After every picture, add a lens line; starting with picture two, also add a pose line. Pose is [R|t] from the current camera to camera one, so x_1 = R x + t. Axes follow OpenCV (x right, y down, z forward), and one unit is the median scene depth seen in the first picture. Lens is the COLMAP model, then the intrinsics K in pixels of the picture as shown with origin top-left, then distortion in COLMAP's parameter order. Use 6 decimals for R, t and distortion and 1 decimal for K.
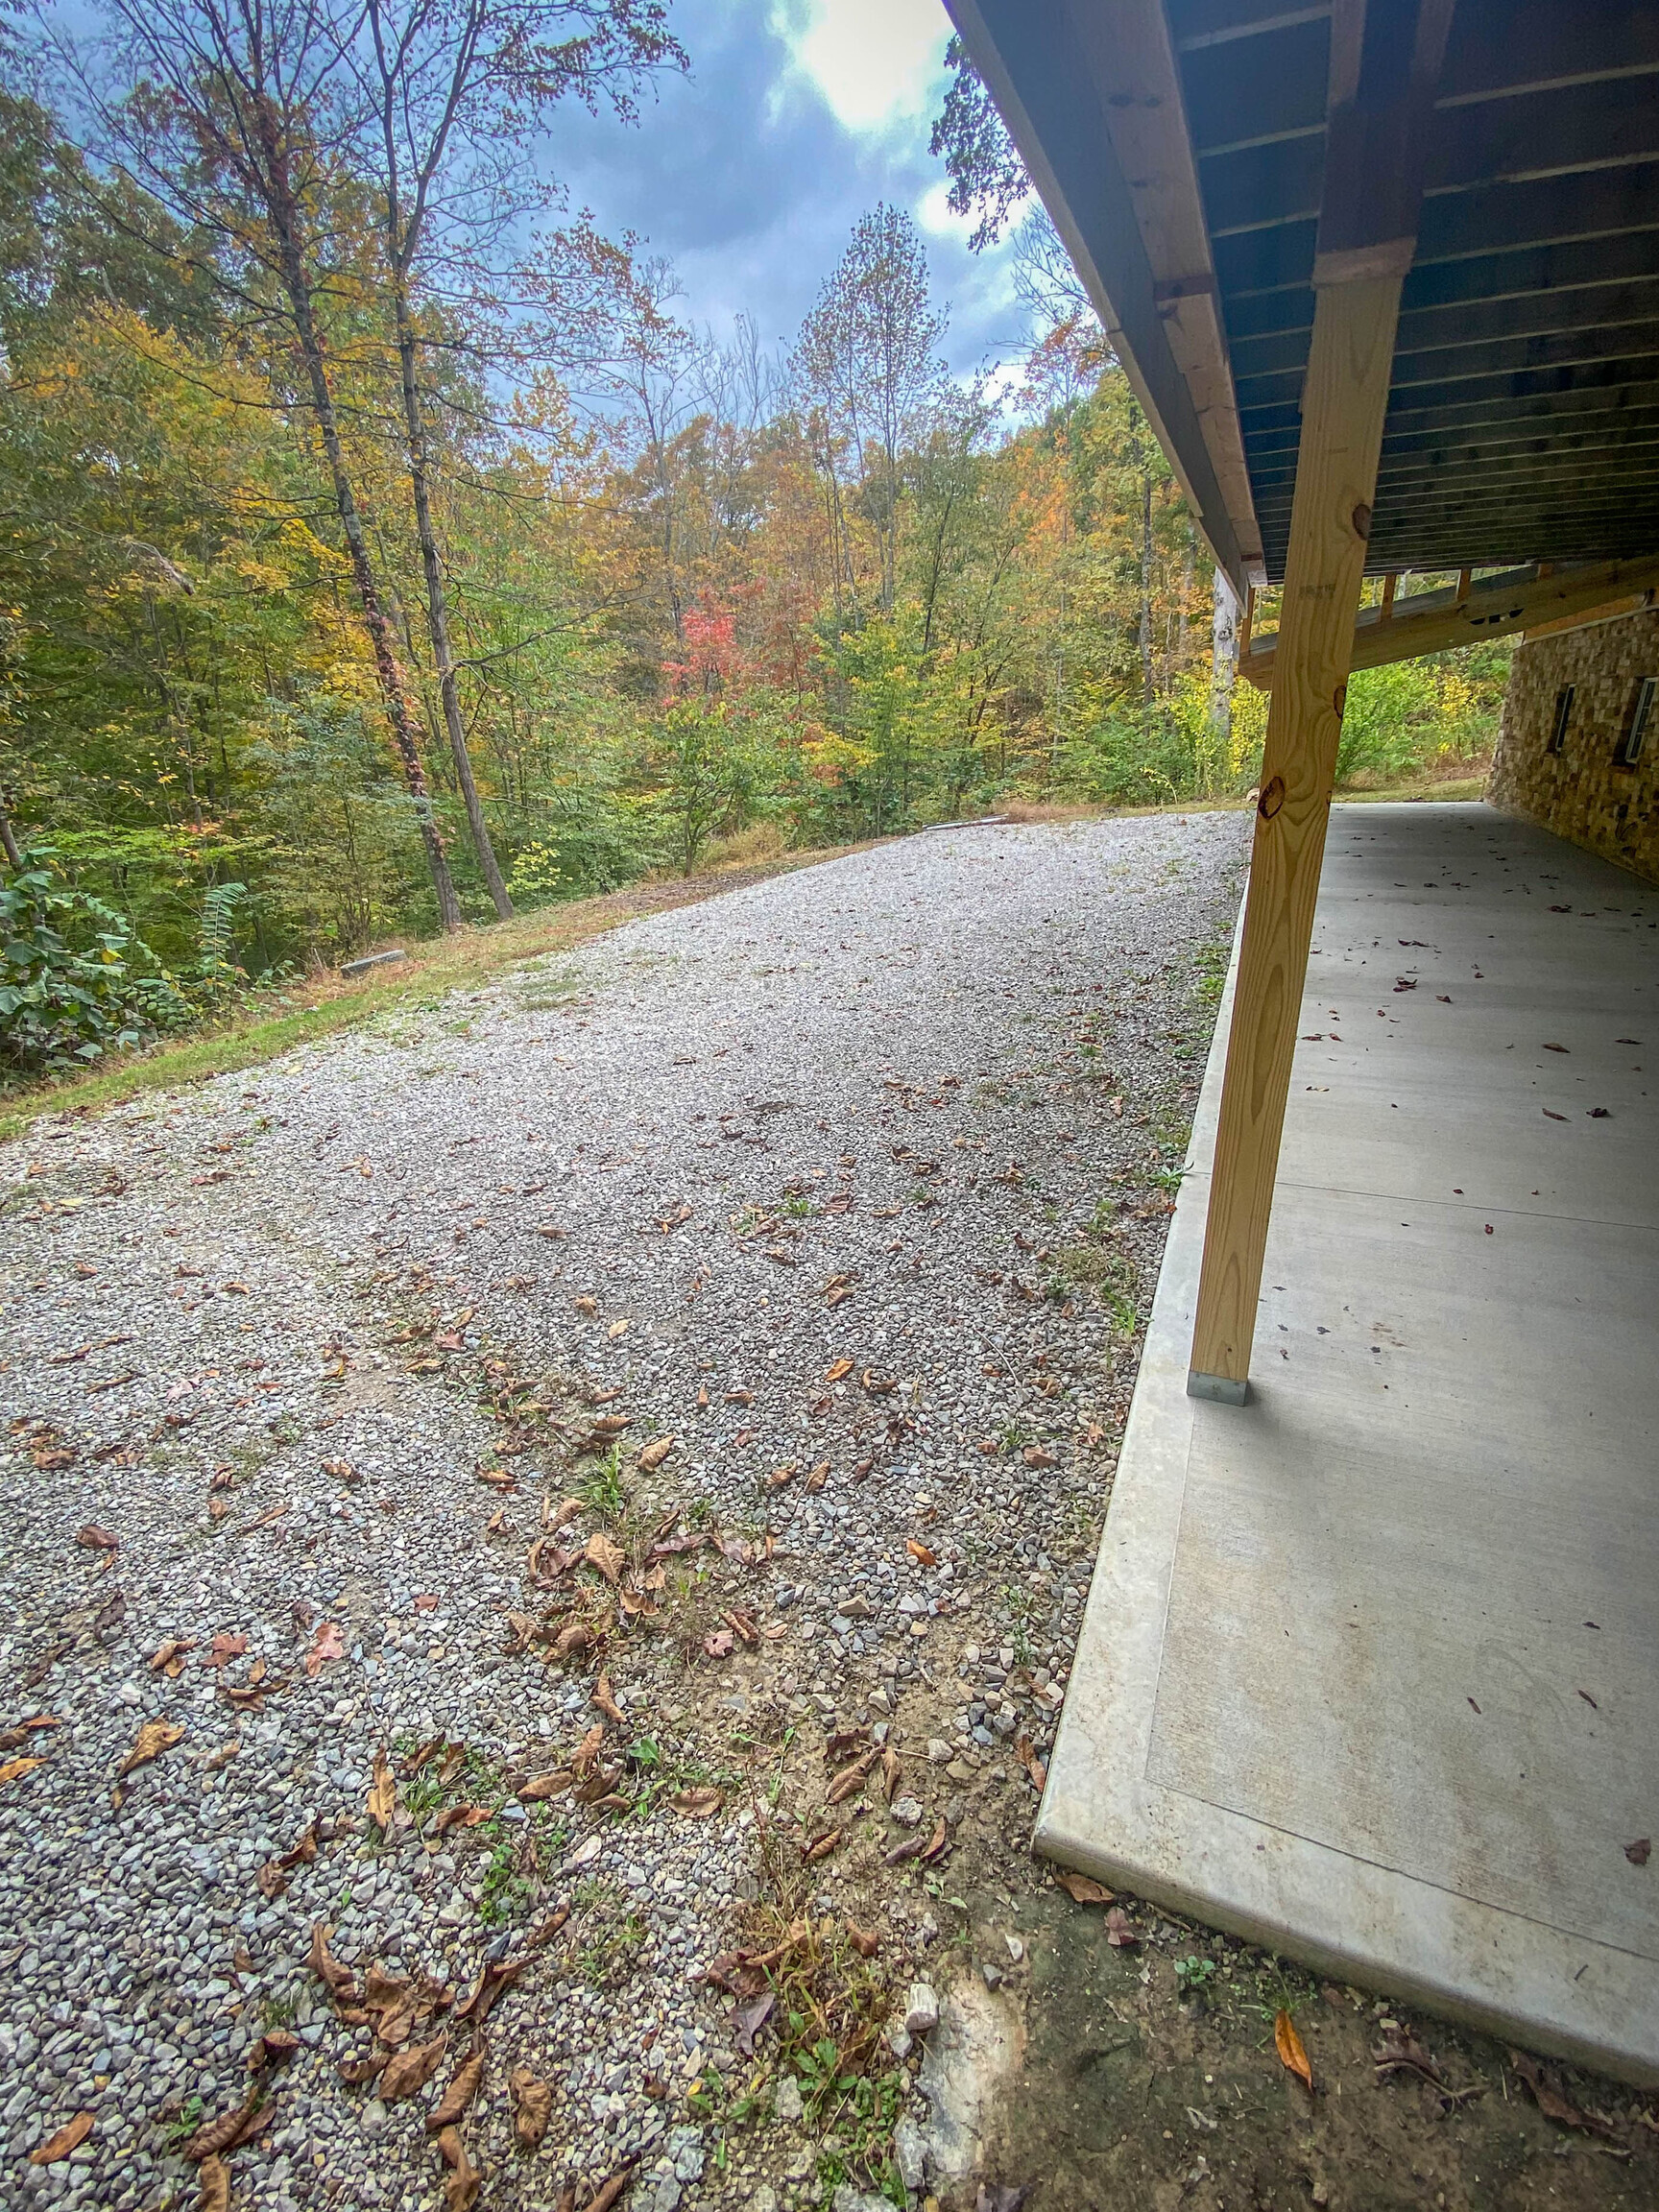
lens RADIAL K [[1032.2, 0, 822.8], [0, 1032.2, 1105.5], [0, 0, 1]] dist [0.001699, 0.000412]
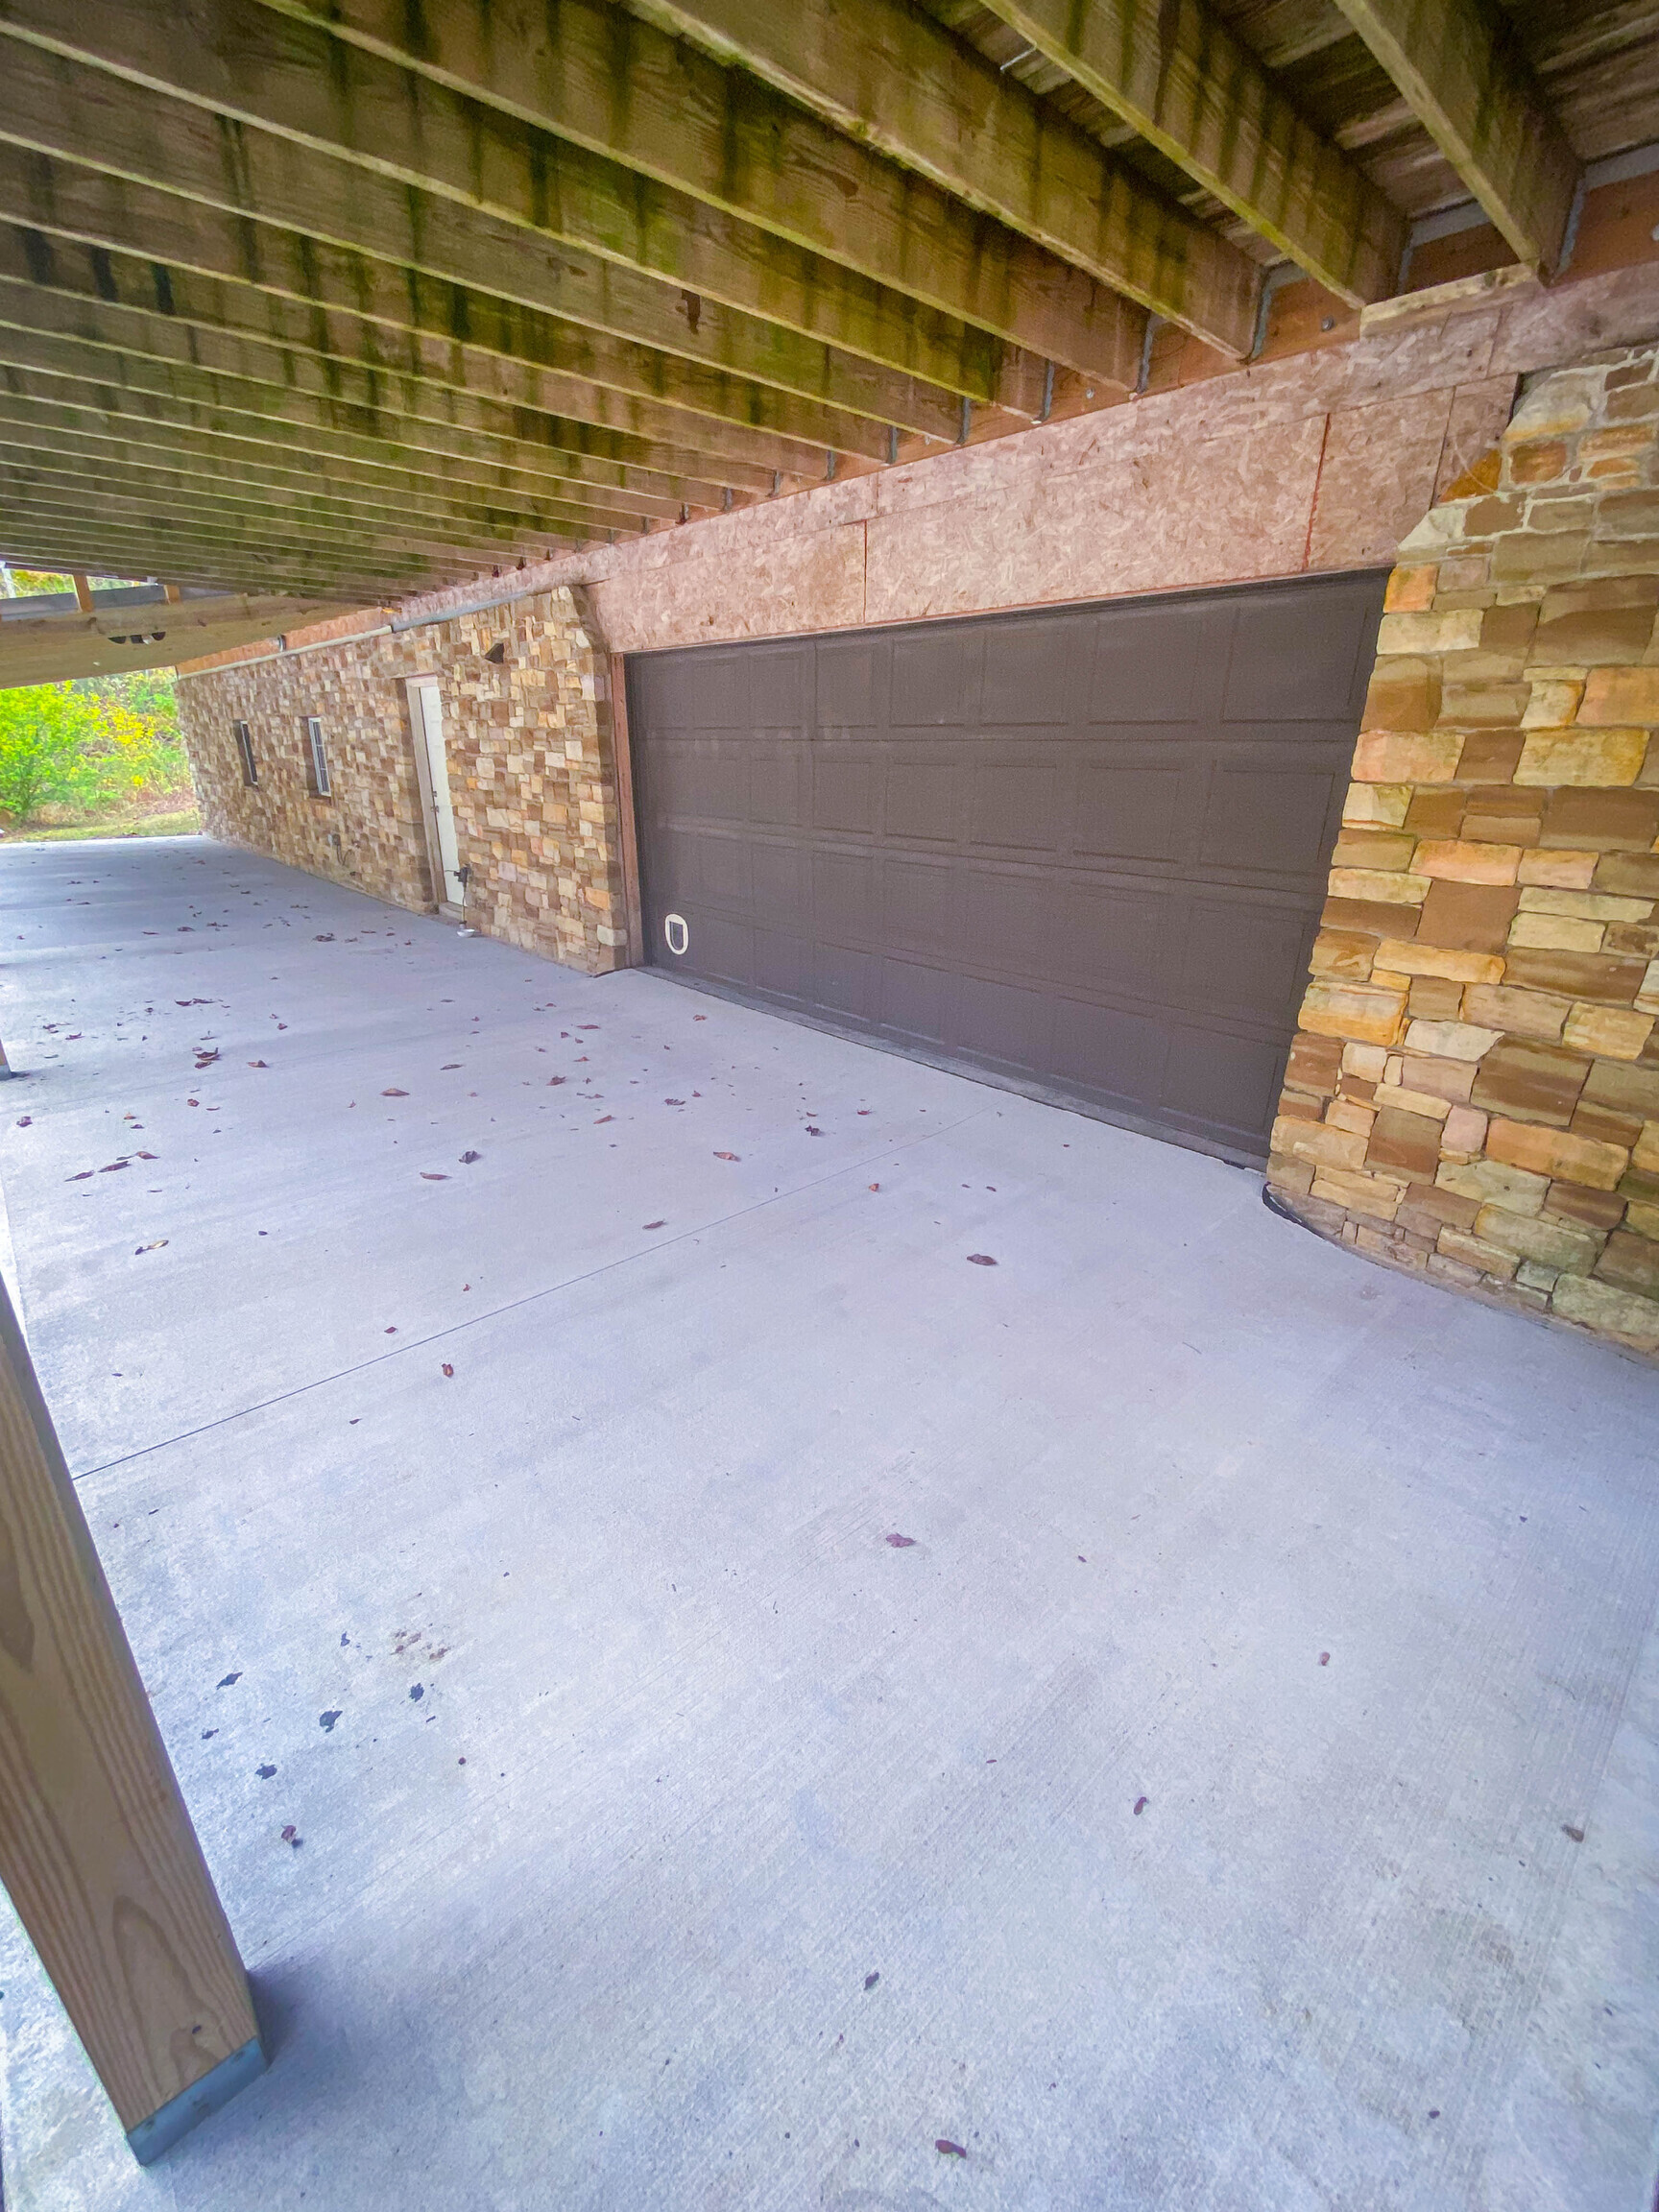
lens RADIAL K [[903.3, 0, 830.1], [0, 903.3, 1097.1], [0, 0, 1]] dist [-0.001848, -0.000165]
pose [[0.414201, -0.291347, 0.862296, 0.101006], [0.289231, 0.940411, 0.178809, -0.057034], [-0.863008, 0.175339, 0.473786, 0.168861]]
